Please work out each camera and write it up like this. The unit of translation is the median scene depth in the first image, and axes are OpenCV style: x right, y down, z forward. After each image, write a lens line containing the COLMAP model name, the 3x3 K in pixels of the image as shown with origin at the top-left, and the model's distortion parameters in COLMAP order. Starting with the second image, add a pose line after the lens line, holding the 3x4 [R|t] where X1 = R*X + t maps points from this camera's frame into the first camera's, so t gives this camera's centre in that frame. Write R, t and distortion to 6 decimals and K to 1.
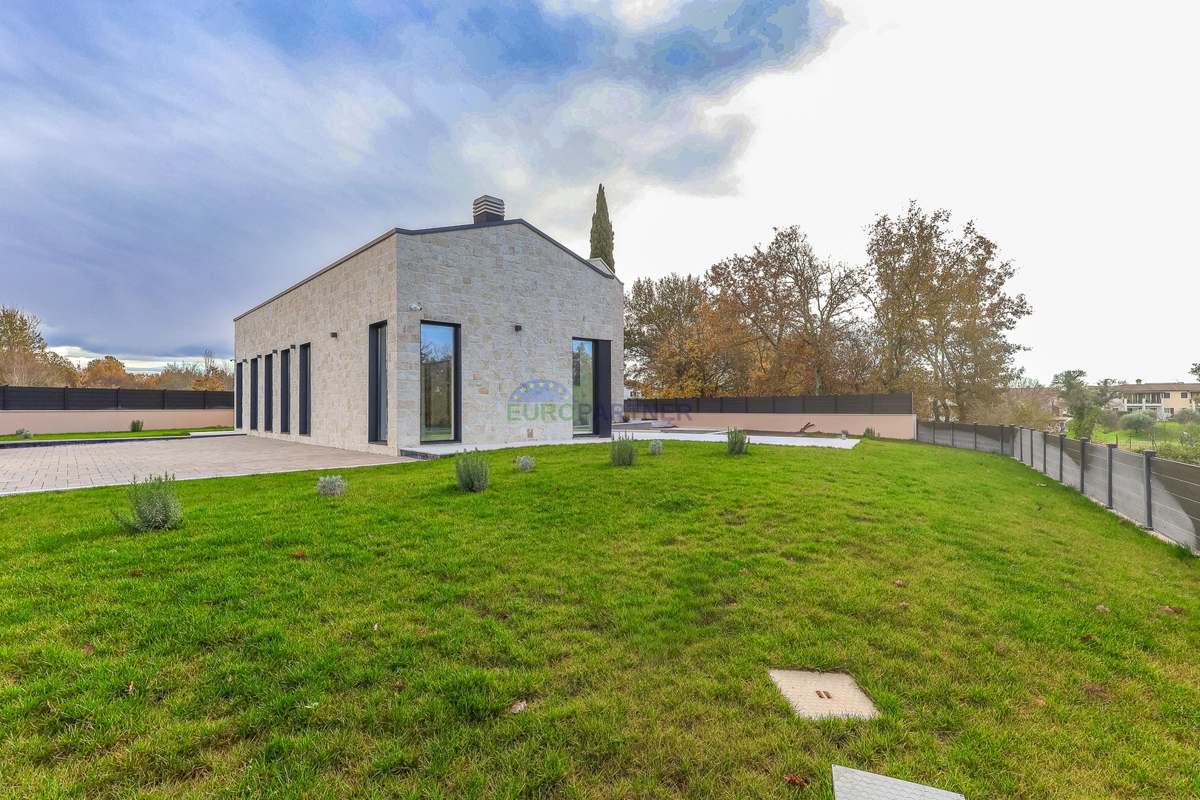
lens RADIAL K [[598.1, 0, 600.0], [0, 598.1, 400.0], [0, 0, 1]] dist [0.000455, 0.000025]
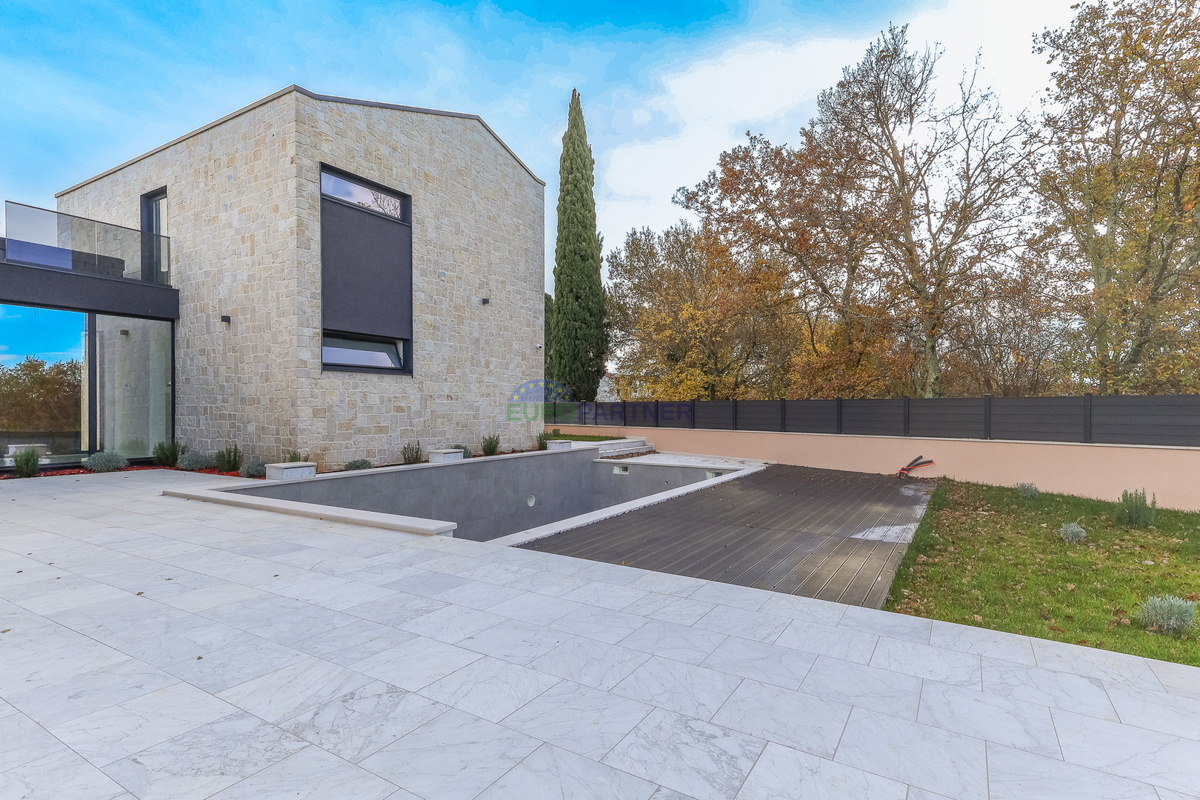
lens RADIAL K [[598.1, 0, 600.0], [0, 598.1, 400.0], [0, 0, 1]] dist [0.000455, 0.000025]
pose [[0.997243, 0.003487, -0.074123, 0.104034], [-0.003508, 0.999994, -0.000159, -0.003317], [0.074122, 0.000419, 0.997249, 0.395130]]
